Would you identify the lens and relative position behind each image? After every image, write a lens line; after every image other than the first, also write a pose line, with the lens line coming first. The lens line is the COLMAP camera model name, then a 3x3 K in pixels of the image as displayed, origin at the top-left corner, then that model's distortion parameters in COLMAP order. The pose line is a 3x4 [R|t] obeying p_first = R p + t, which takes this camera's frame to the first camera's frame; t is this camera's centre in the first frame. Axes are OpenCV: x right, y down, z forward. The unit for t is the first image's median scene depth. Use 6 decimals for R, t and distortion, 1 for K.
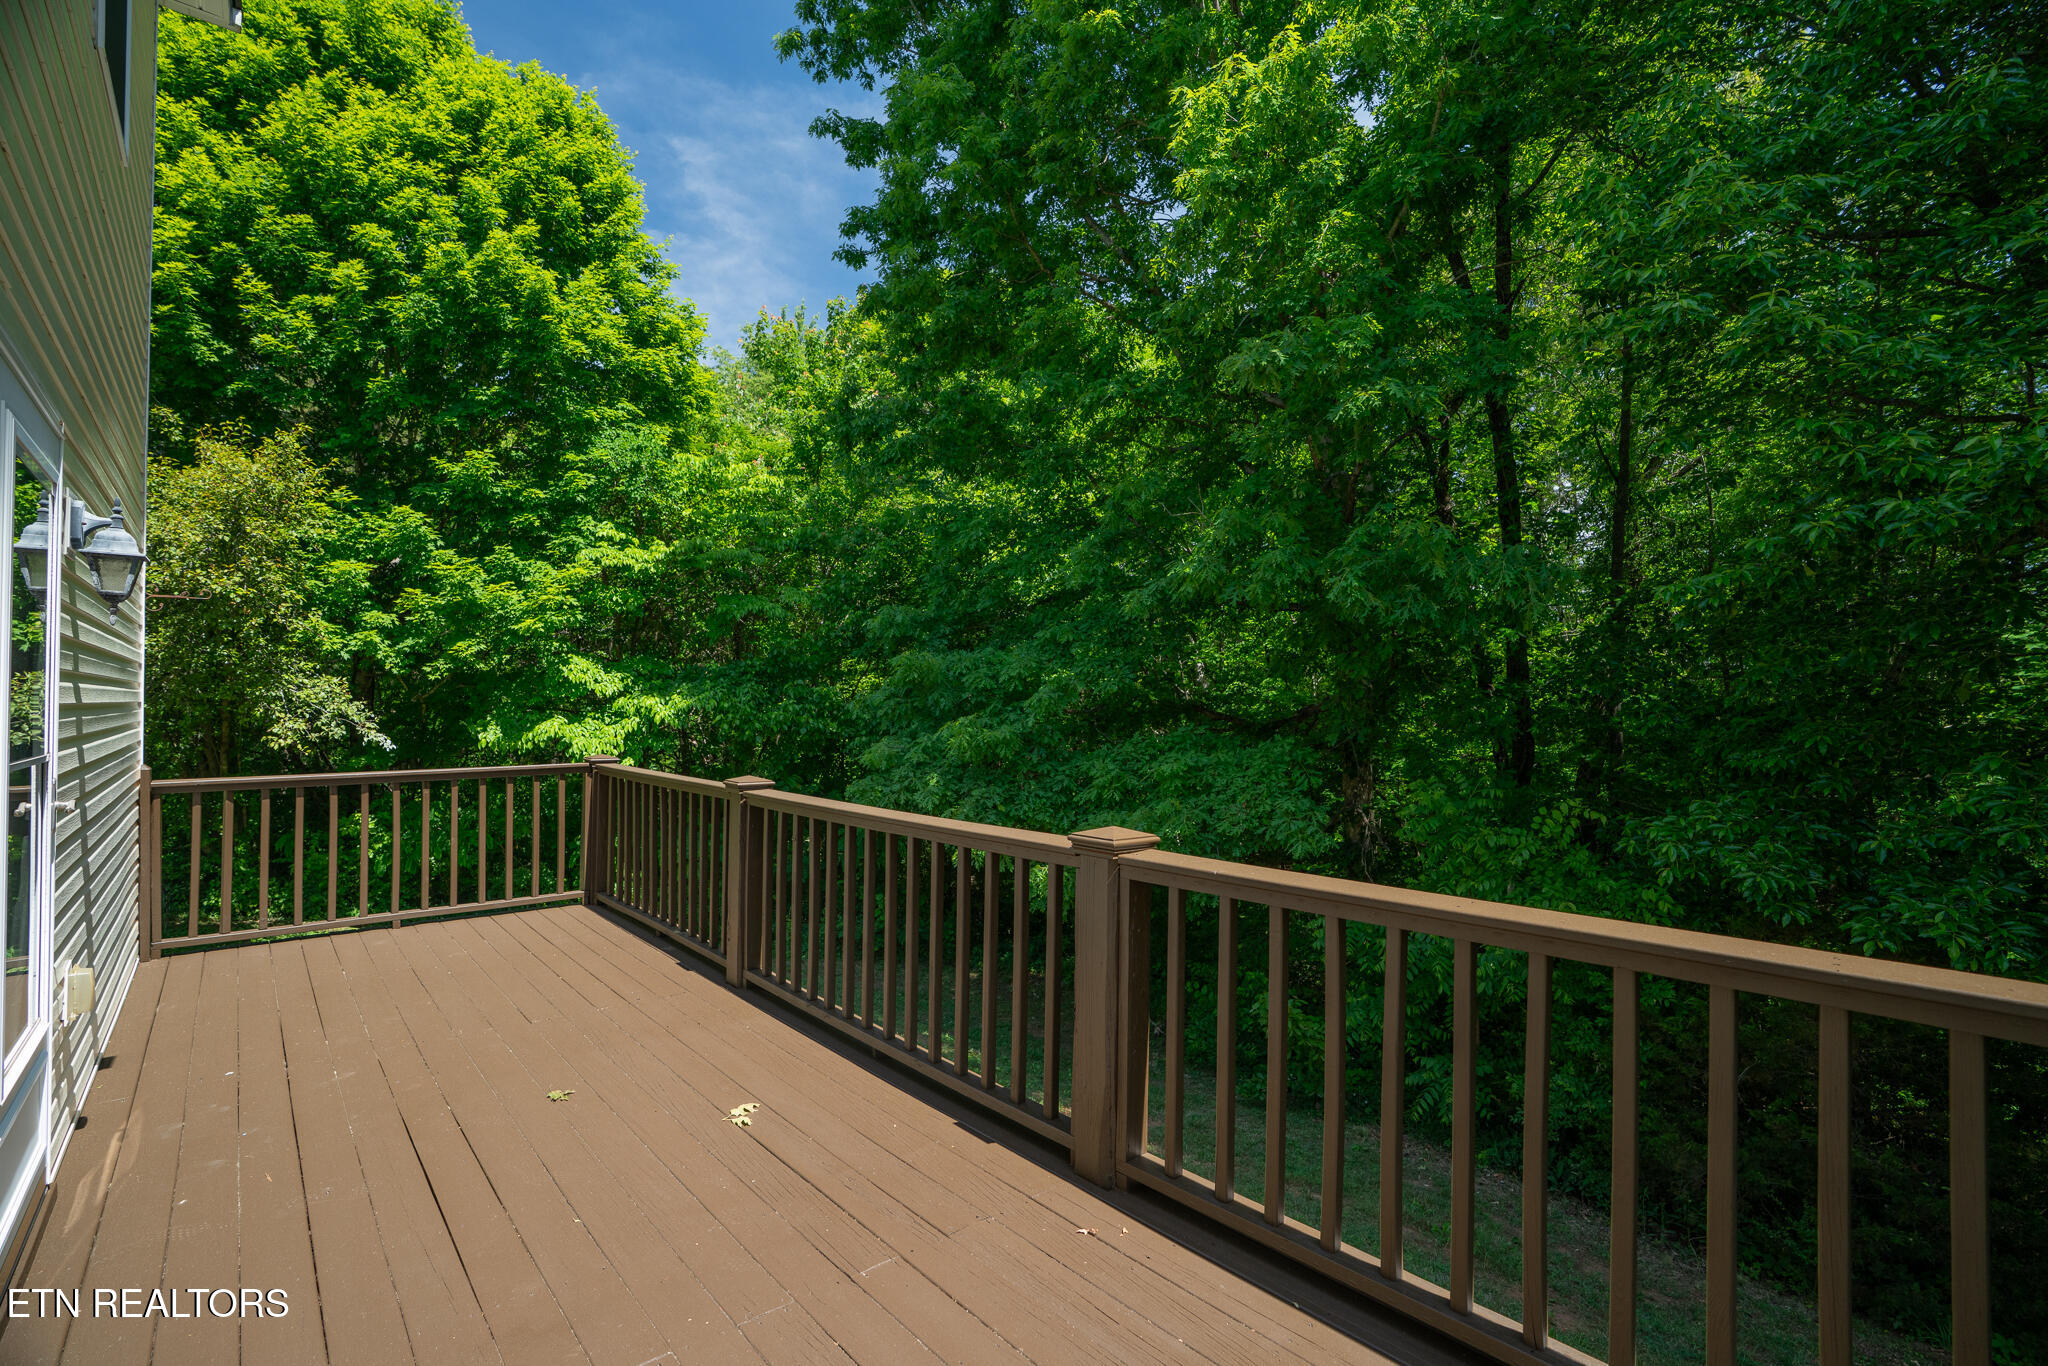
lens RADIAL K [[962.6, 0, 1024.0], [0, 962.6, 683.0], [0, 0, 1]] dist [0.010002, 0.020580]
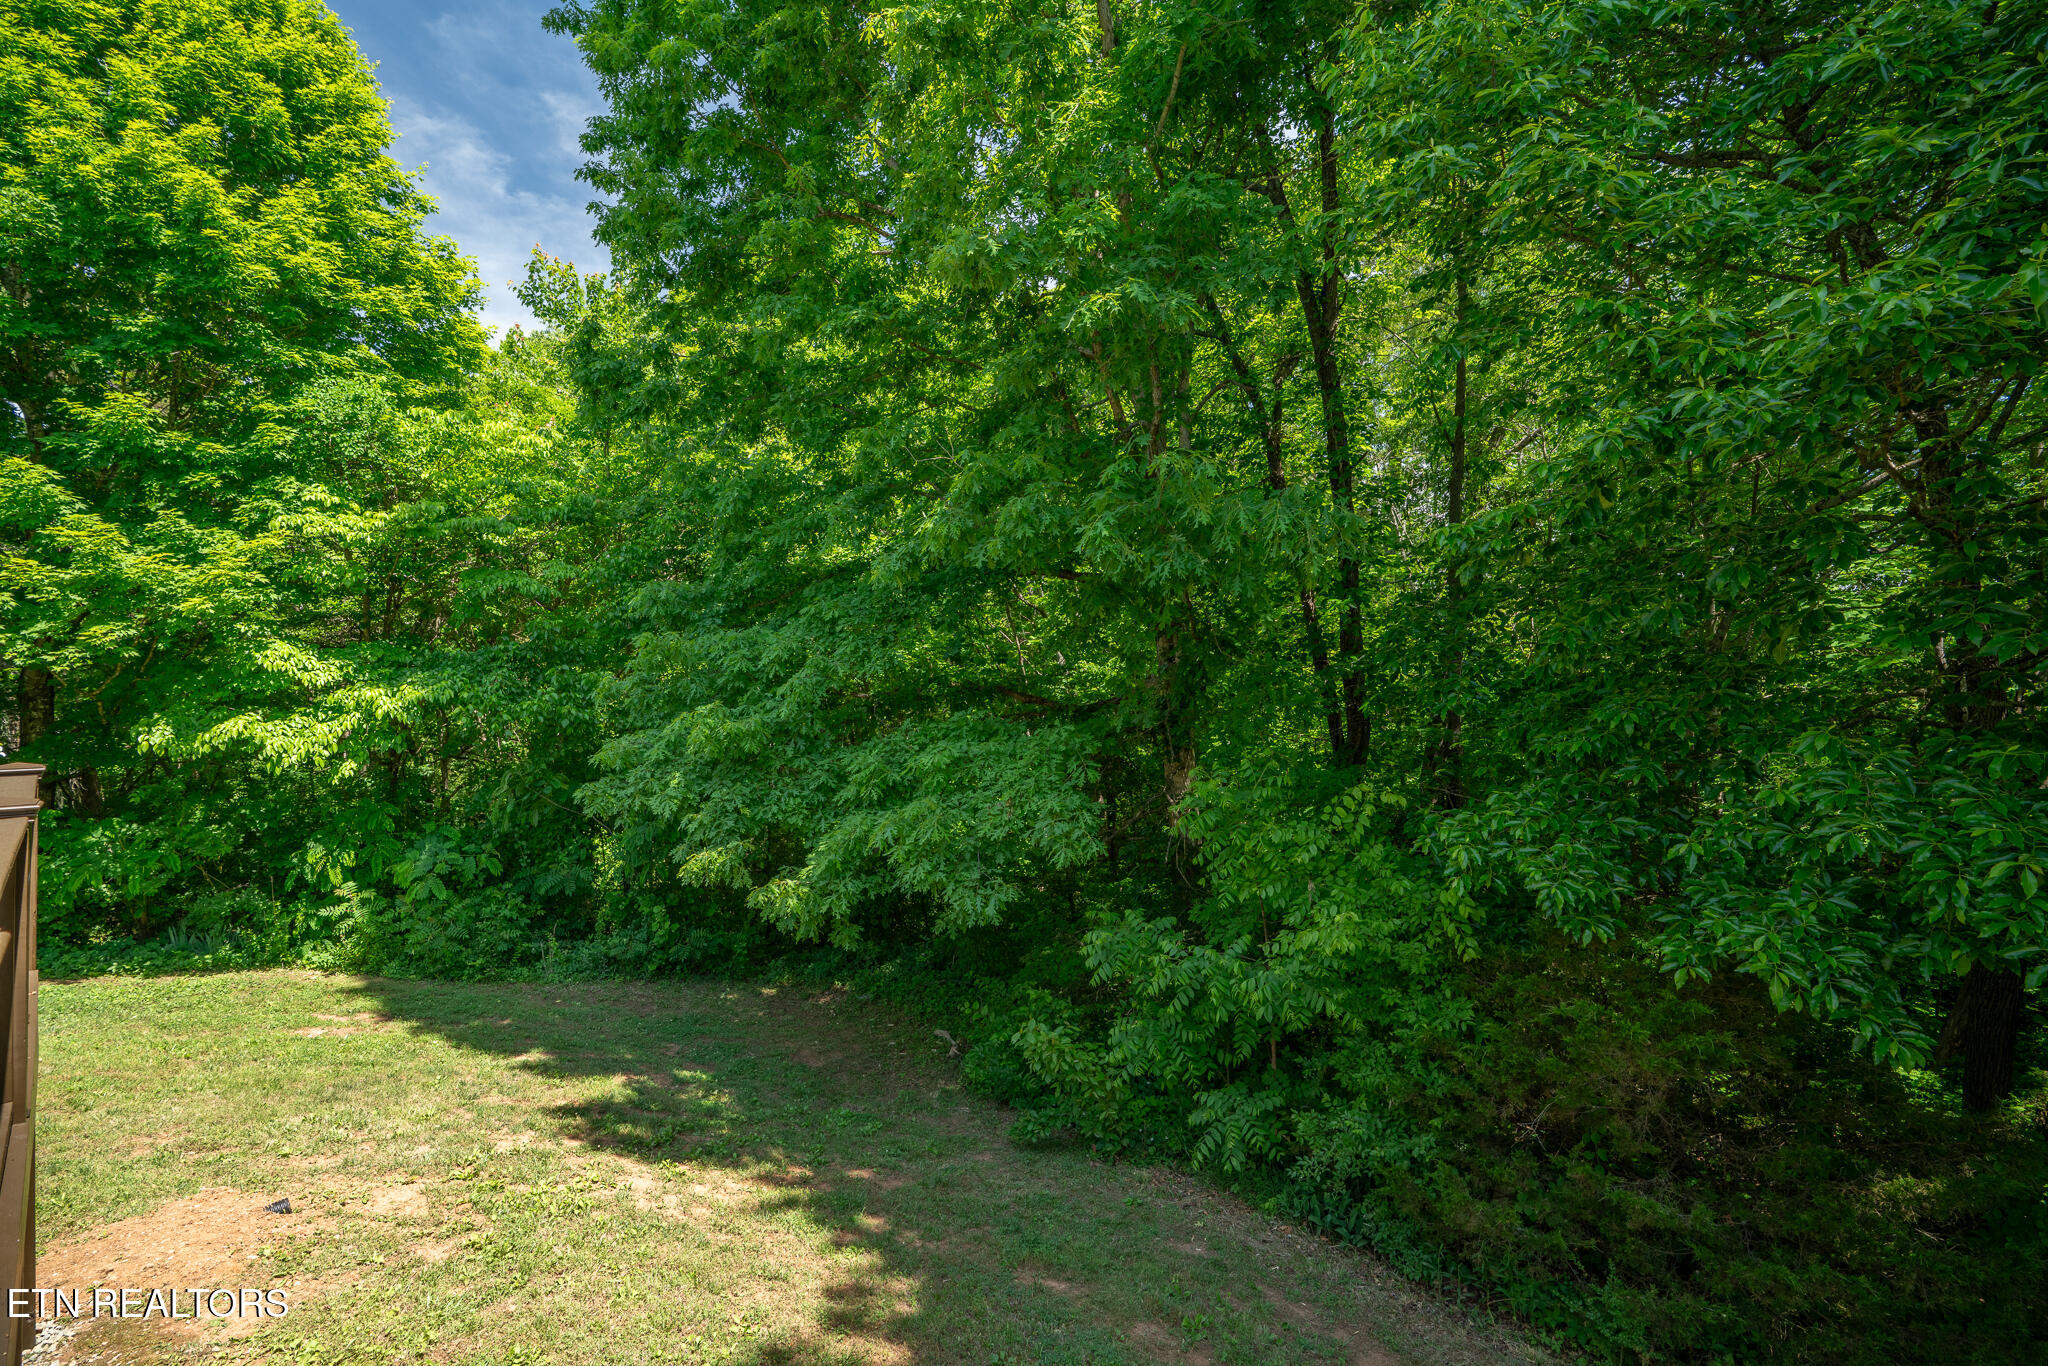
lens RADIAL K [[908.3, 0, 1024.0], [0, 908.3, 683.0], [0, 0, 1]] dist [-0.002213, 0.028146]
pose [[0.996878, -0.017766, 0.076939, 0.133392], [0.016236, 0.999659, 0.020464, 0.002755], [-0.077276, -0.019151, 0.996826, 0.146021]]
